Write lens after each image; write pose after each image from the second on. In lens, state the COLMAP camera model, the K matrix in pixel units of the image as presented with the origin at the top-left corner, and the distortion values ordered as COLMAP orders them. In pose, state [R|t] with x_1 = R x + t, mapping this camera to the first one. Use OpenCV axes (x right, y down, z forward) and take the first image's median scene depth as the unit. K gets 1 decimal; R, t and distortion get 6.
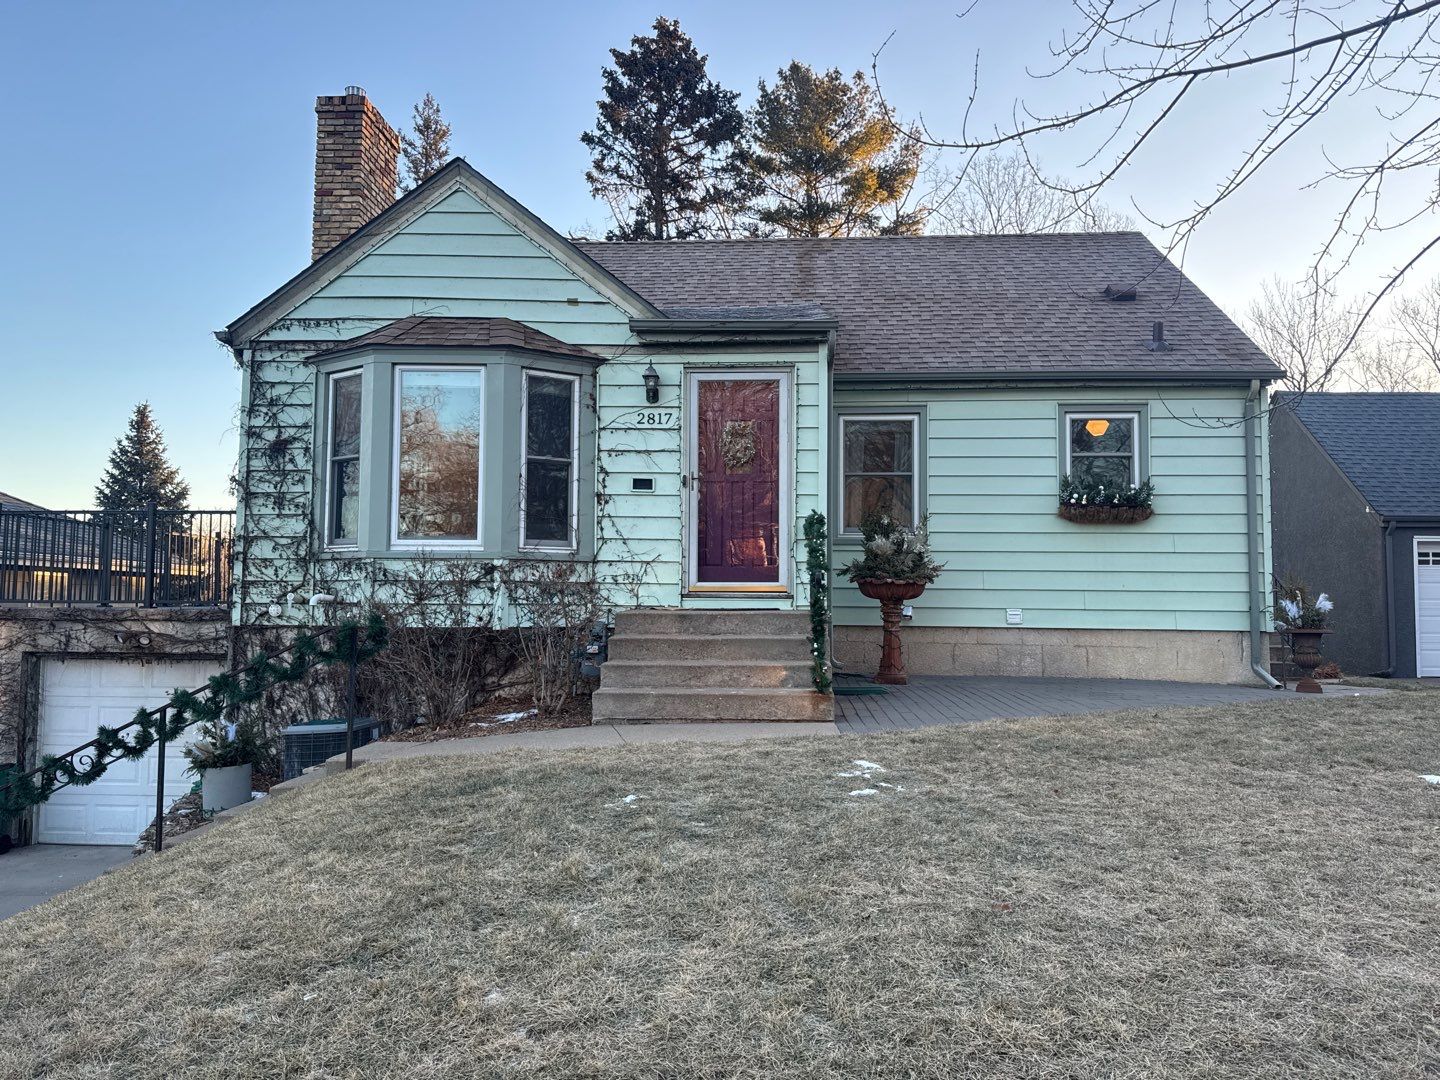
lens RADIAL K [[1082.3, 0, 758.6], [0, 1082.3, 543.2], [0, 0, 1]] dist [0.125031, -0.149646]
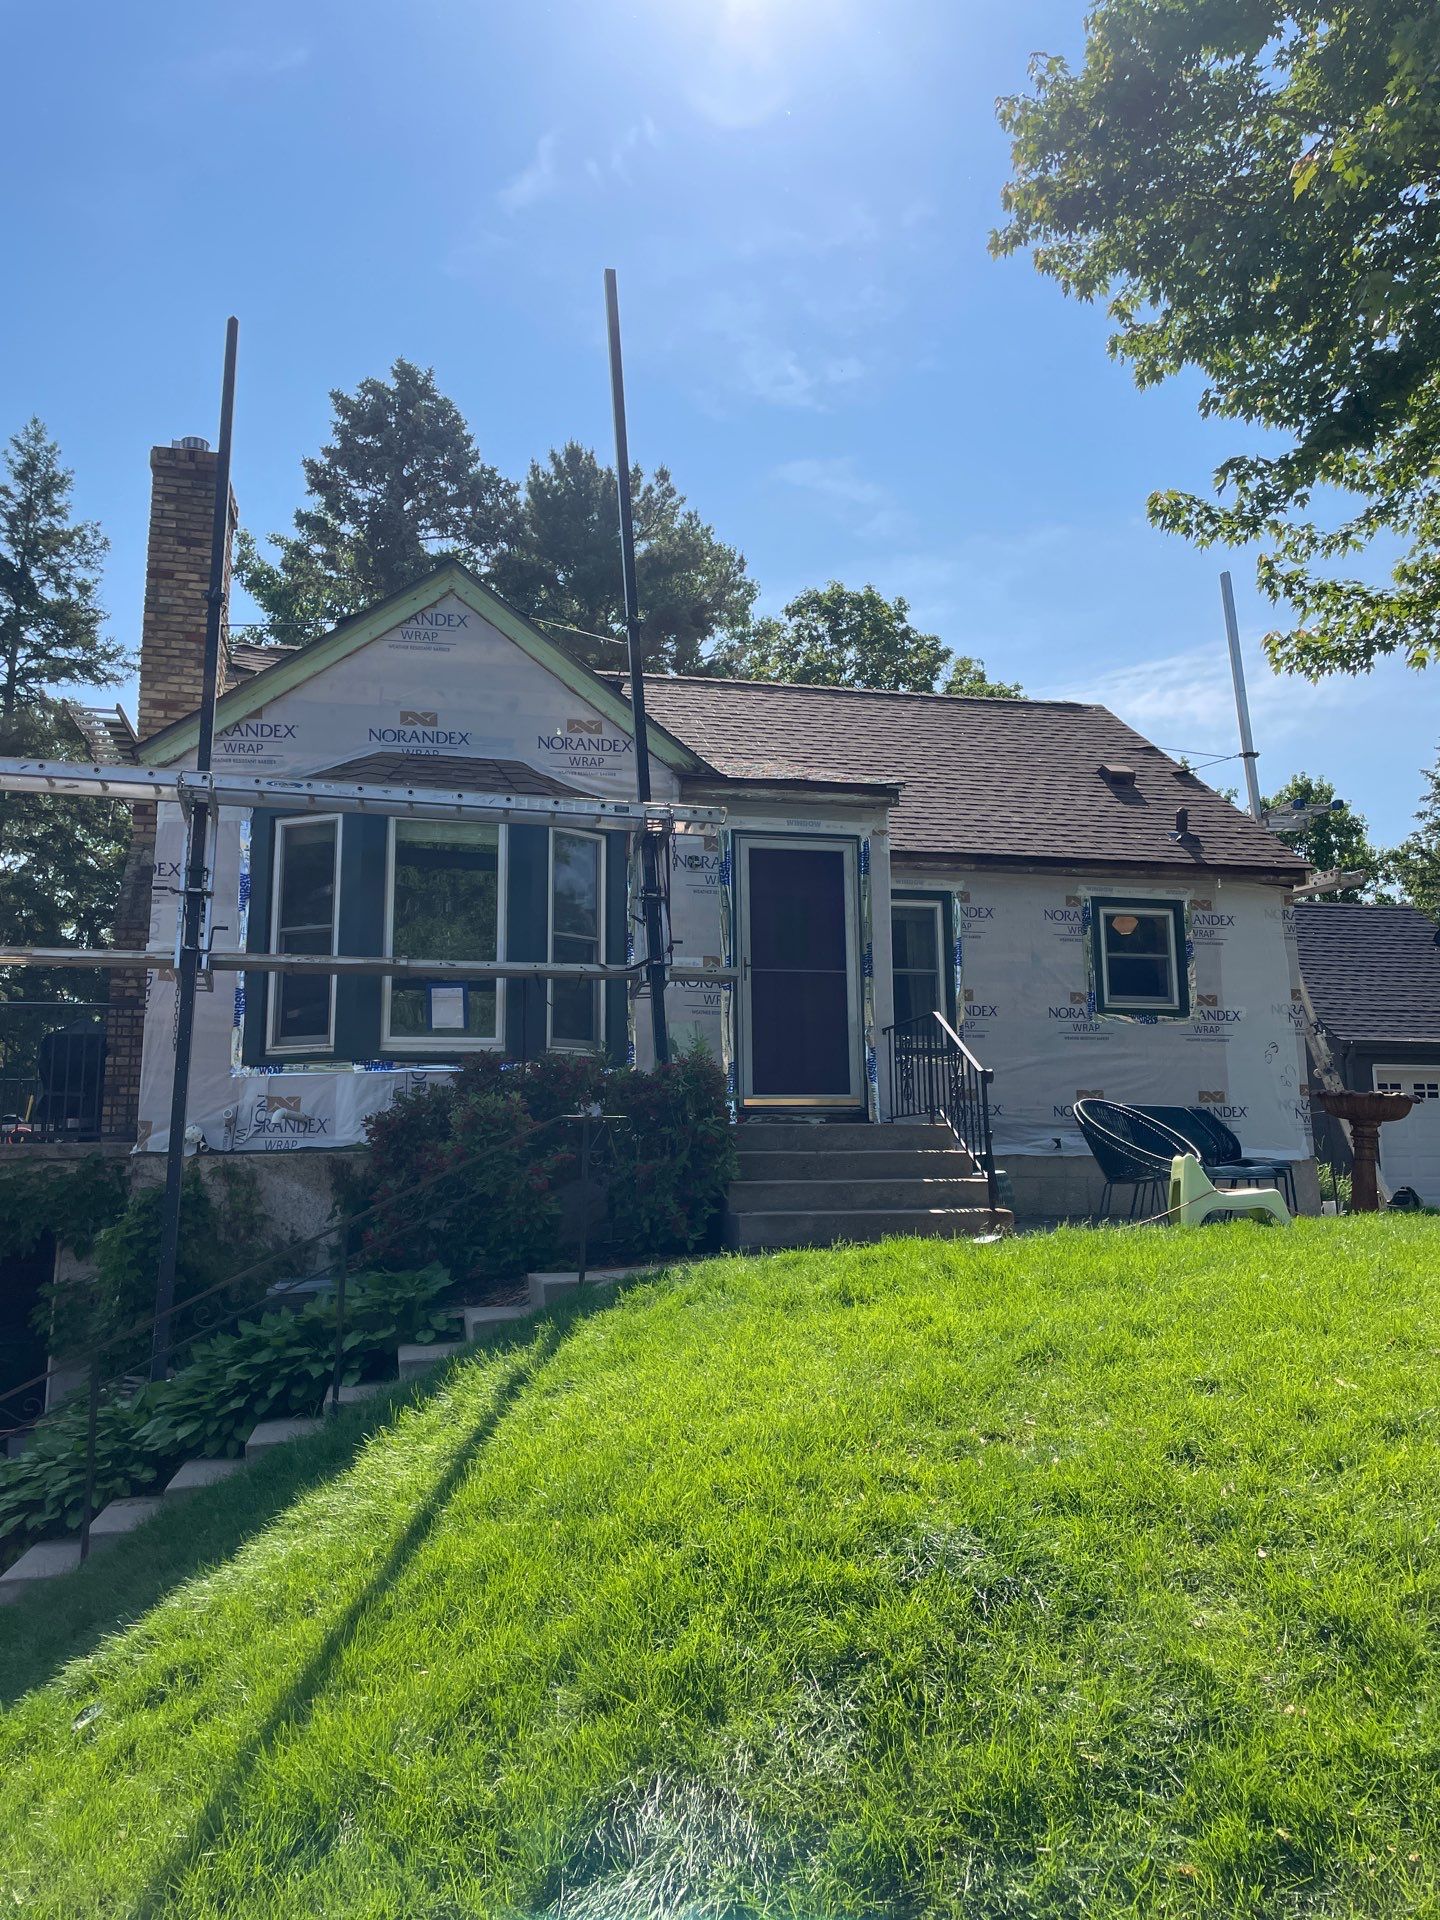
lens RADIAL K [[1595.9, 0, 693.8], [0, 1595.9, 952.4], [0, 0, 1]] dist [0.096541, -0.001962]
pose [[0.963422, 0.029756, 0.266331, -0.331244], [-0.003966, 0.995291, -0.096853, 0.035205], [-0.267959, 0.092254, 0.959003, -0.101307]]
